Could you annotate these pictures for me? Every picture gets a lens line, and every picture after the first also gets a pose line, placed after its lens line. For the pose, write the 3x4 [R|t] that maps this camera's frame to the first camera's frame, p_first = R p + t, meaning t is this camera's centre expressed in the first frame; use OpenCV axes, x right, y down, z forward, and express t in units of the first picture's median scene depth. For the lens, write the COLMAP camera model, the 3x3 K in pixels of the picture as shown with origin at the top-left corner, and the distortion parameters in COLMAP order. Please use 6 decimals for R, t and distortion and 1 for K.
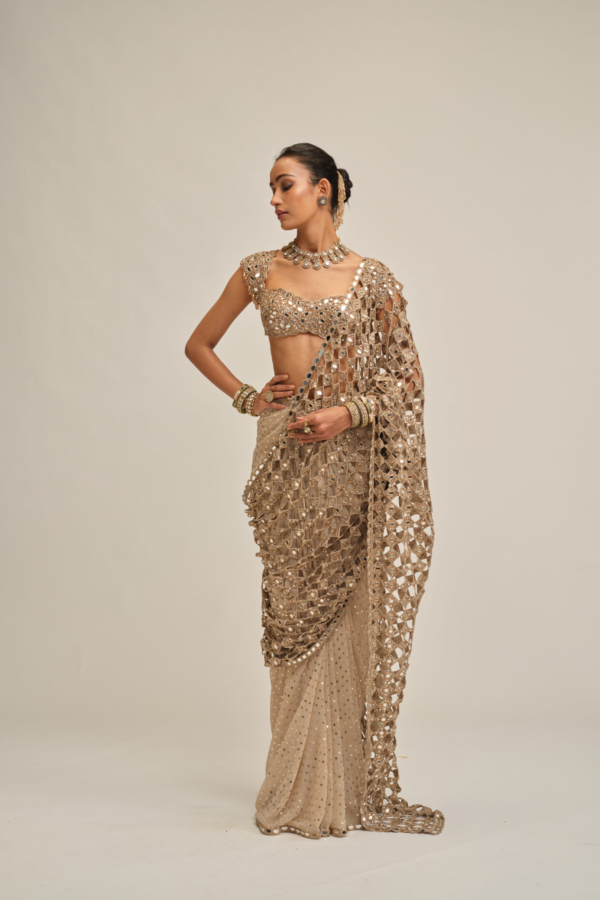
lens RADIAL K [[1971.1, 0, 300.7], [0, 1971.1, 450.2], [0, 0, 1]] dist [-0.030513, 0.000000]
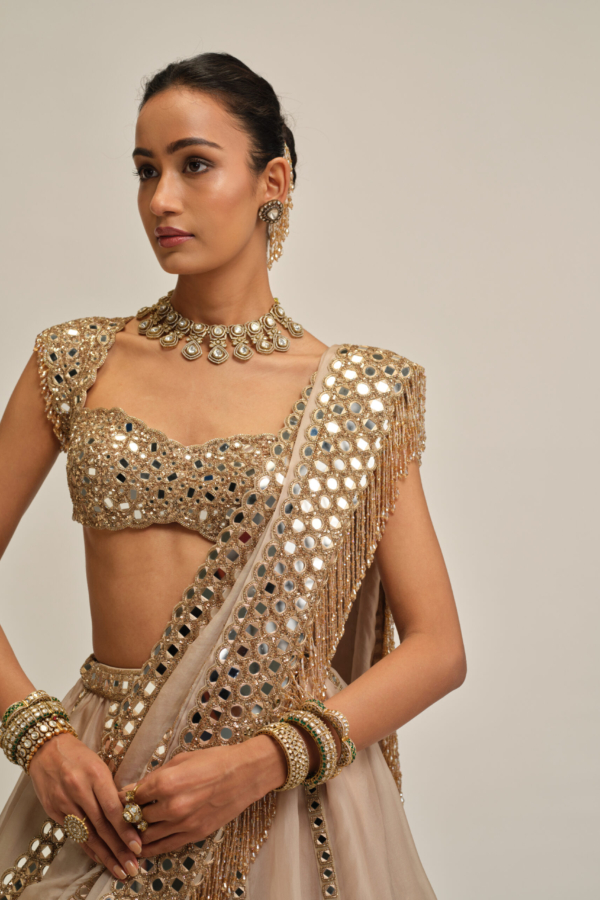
lens RADIAL K [[1971.1, 0, 299.7], [0, 1971.1, 452.6], [0, 0, 1]] dist [-0.030513, 0.000000]
pose [[0.997462, 0.070744, 0.008044, 0.023210], [-0.069993, 0.994986, -0.071448, -0.046923], [-0.013058, 0.070704, 0.997412, 0.601193]]
